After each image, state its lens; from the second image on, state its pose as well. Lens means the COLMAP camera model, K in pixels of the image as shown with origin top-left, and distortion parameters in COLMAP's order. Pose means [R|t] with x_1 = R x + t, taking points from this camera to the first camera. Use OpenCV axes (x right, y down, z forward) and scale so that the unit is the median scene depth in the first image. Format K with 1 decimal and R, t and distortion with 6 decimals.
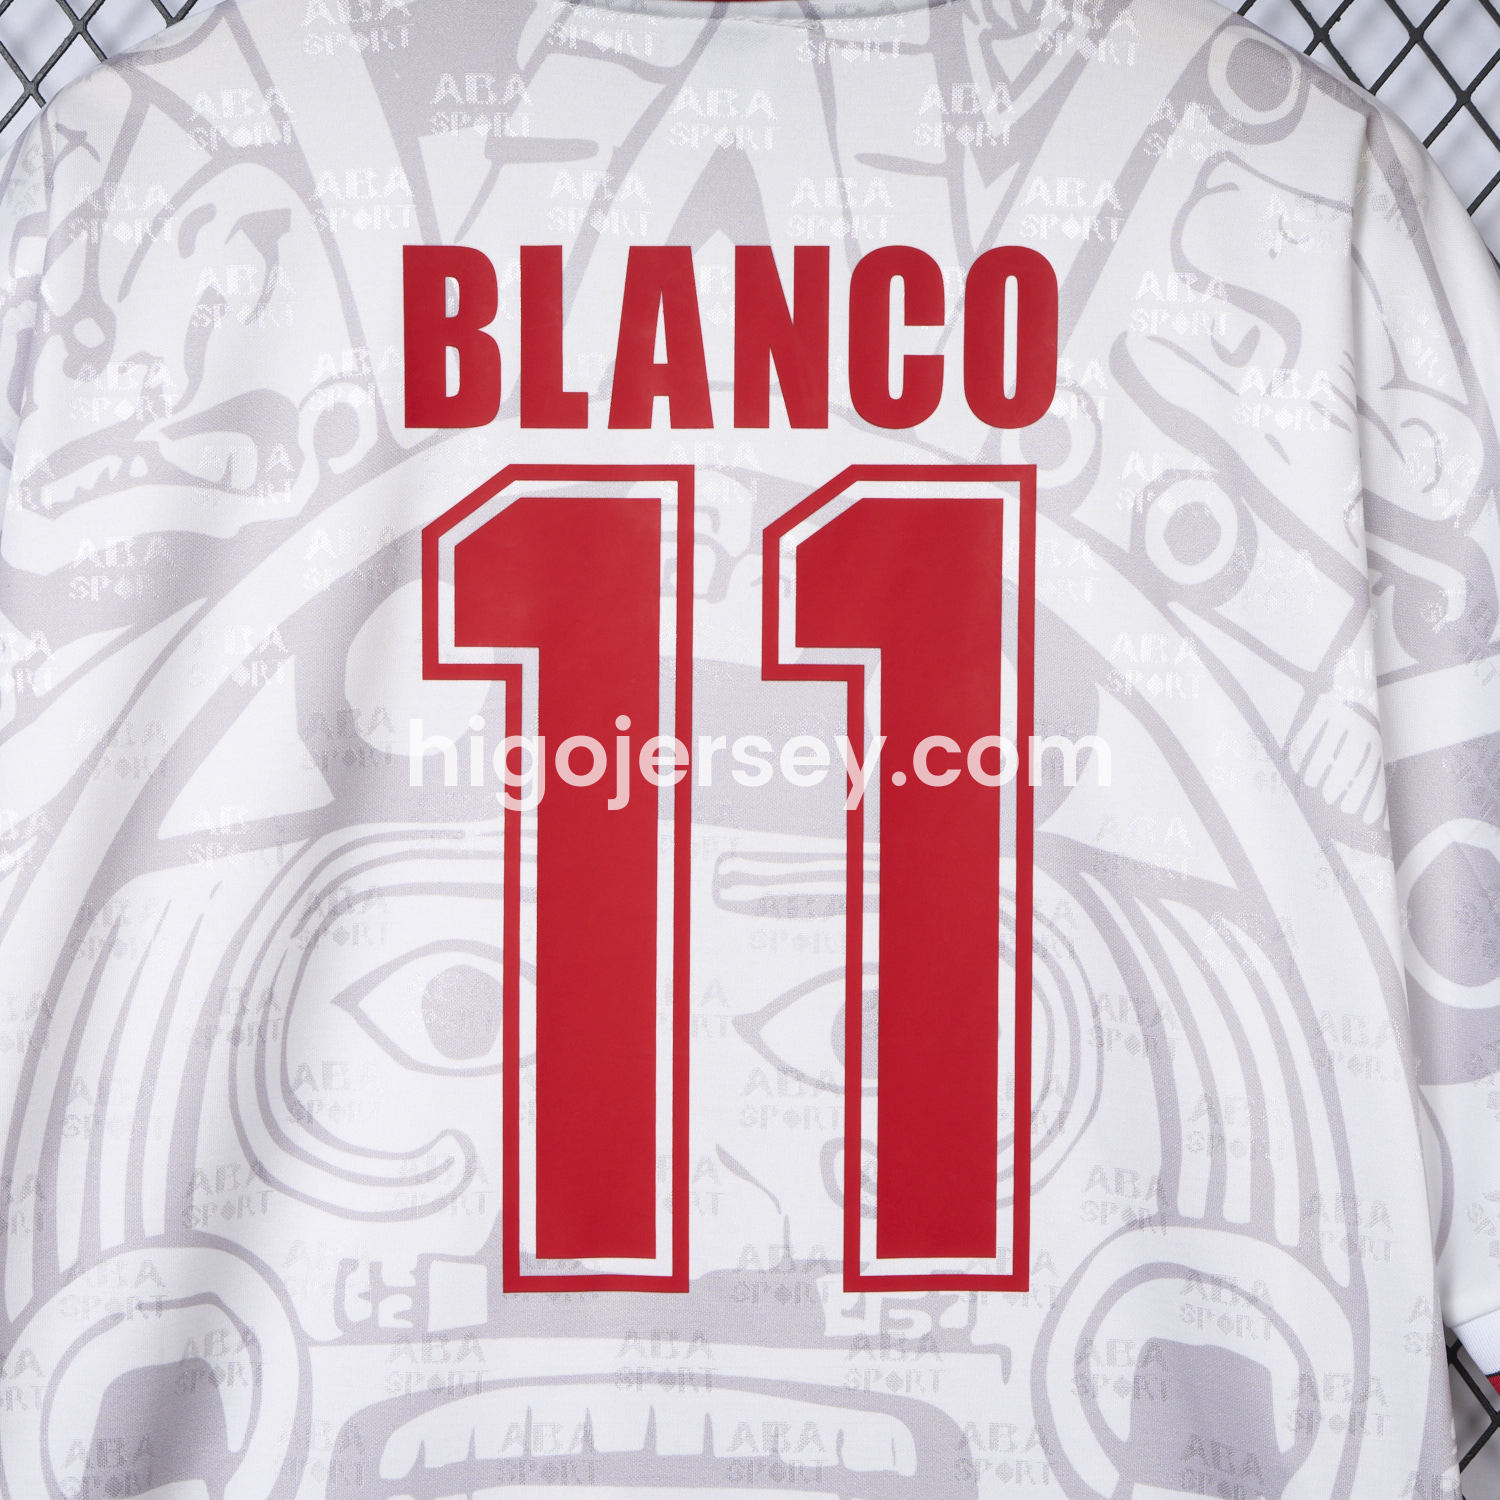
lens RADIAL K [[3338.9, 0, 806.1], [0, 3338.9, 752.6], [0, 0, 1]] dist [-0.007640, -0.310685]
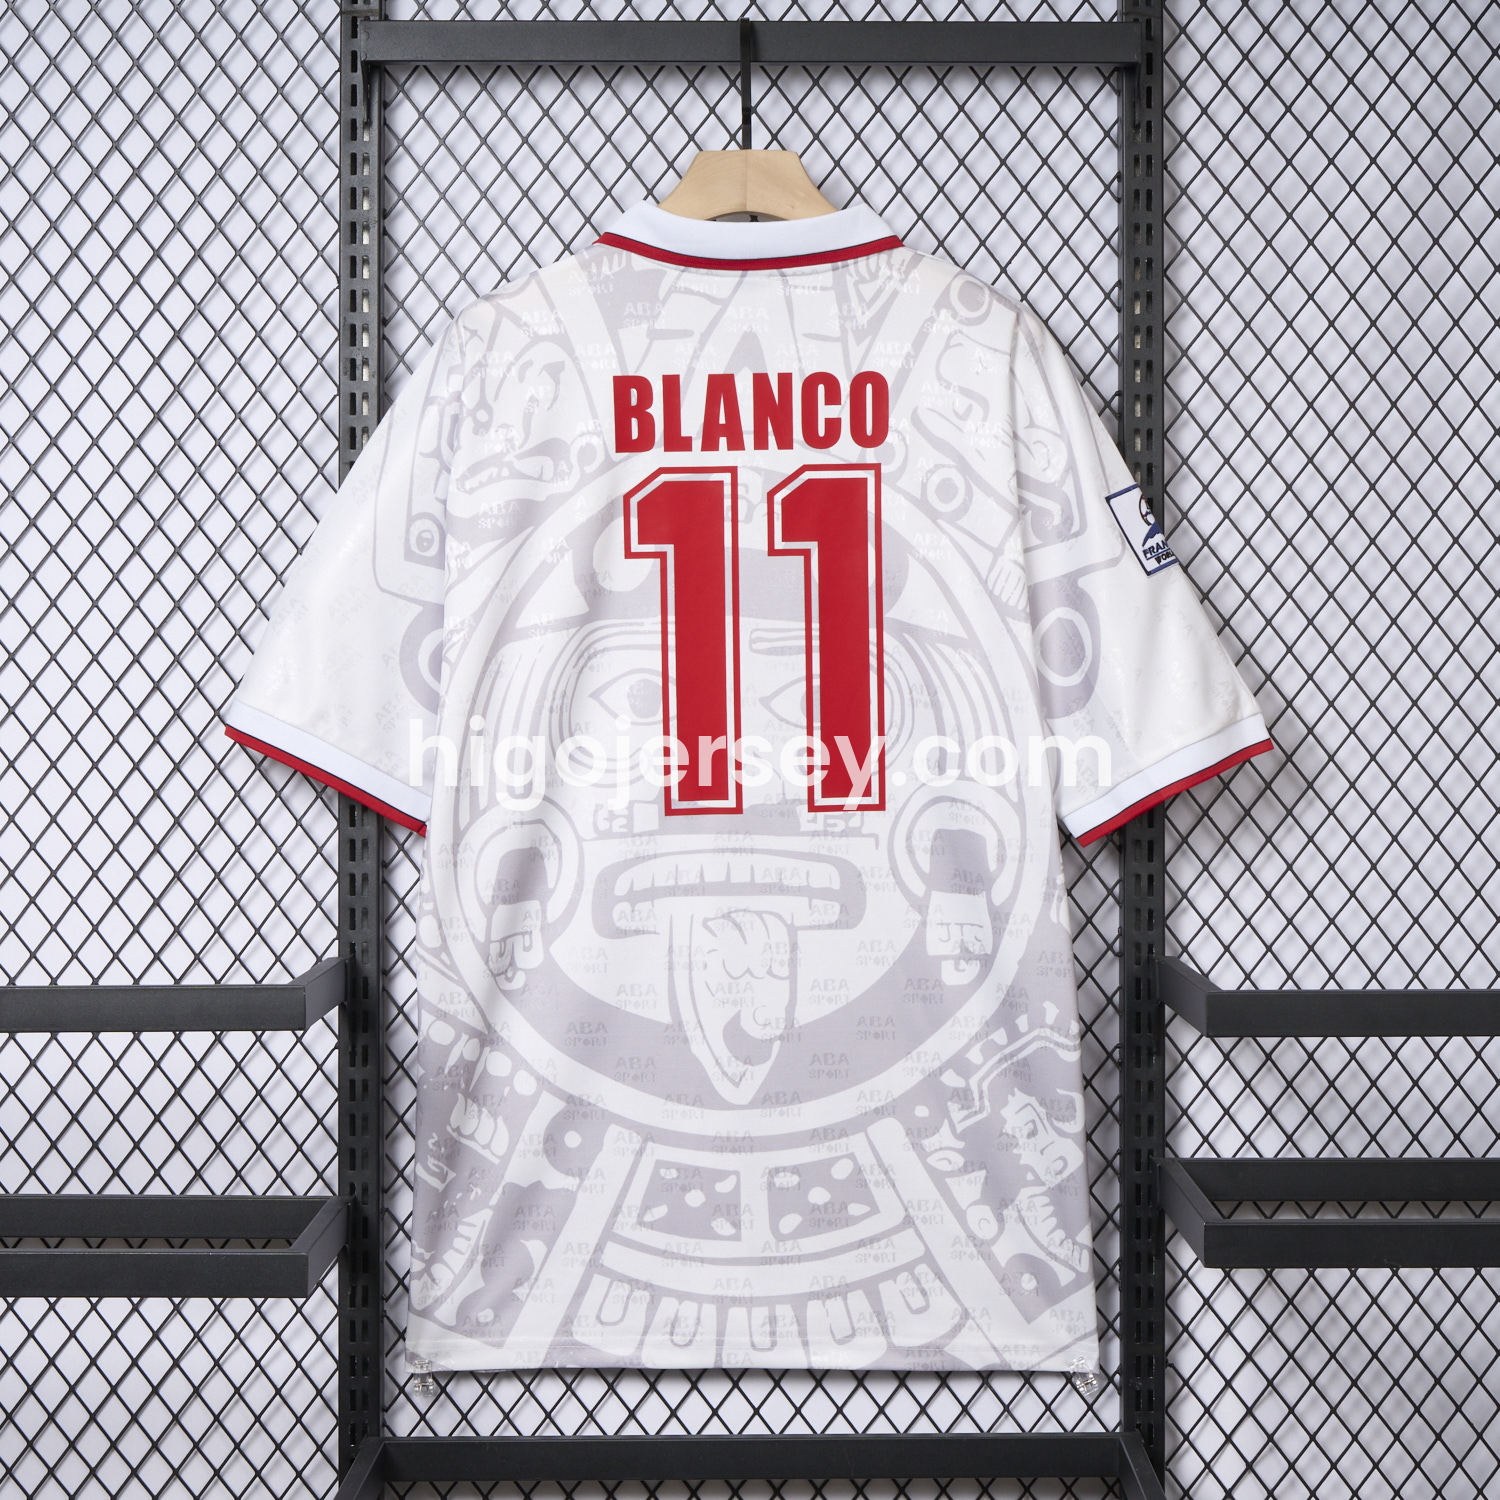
lens RADIAL K [[3338.9, 0, 806.1], [0, 3338.9, 752.6], [0, 0, 1]] dist [-0.007640, -0.310685]
pose [[0.999623, -0.022461, 0.015816, -0.026870], [0.021918, 0.999191, 0.033708, 0.038807], [-0.016560, -0.033349, 0.999307, -1.385562]]
